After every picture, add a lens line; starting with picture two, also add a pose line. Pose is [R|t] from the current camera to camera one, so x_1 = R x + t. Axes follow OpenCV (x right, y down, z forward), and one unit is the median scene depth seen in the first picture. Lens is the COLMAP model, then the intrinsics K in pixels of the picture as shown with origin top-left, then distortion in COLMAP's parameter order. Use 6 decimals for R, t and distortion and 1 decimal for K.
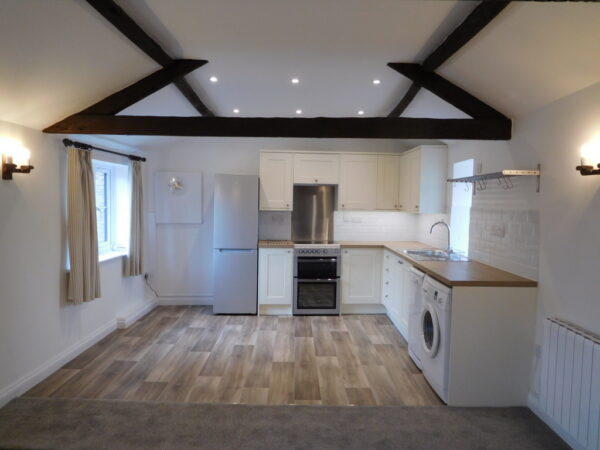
lens RADIAL K [[445.8, 0, 303.0], [0, 445.8, 226.3], [0, 0, 1]] dist [-0.010319, -0.001949]
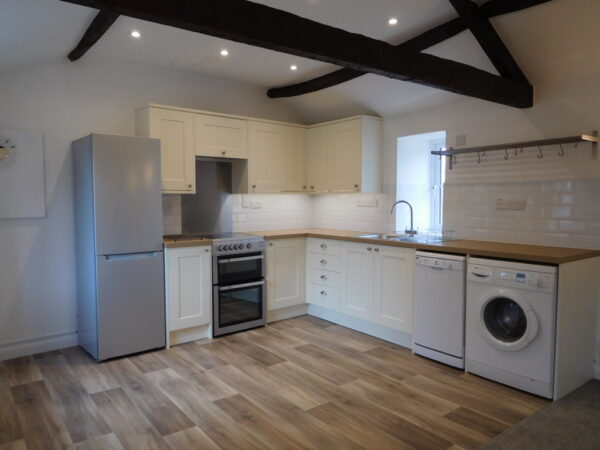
lens RADIAL K [[443.1, 0, 300.0], [0, 443.1, 225.0], [0, 0, 1]] dist [-0.014678, -0.002394]
pose [[0.803700, -0.051388, 0.592811, -0.351479], [0.047504, 0.998625, 0.022162, 0.008696], [-0.593135, 0.010349, 0.805036, 0.364811]]
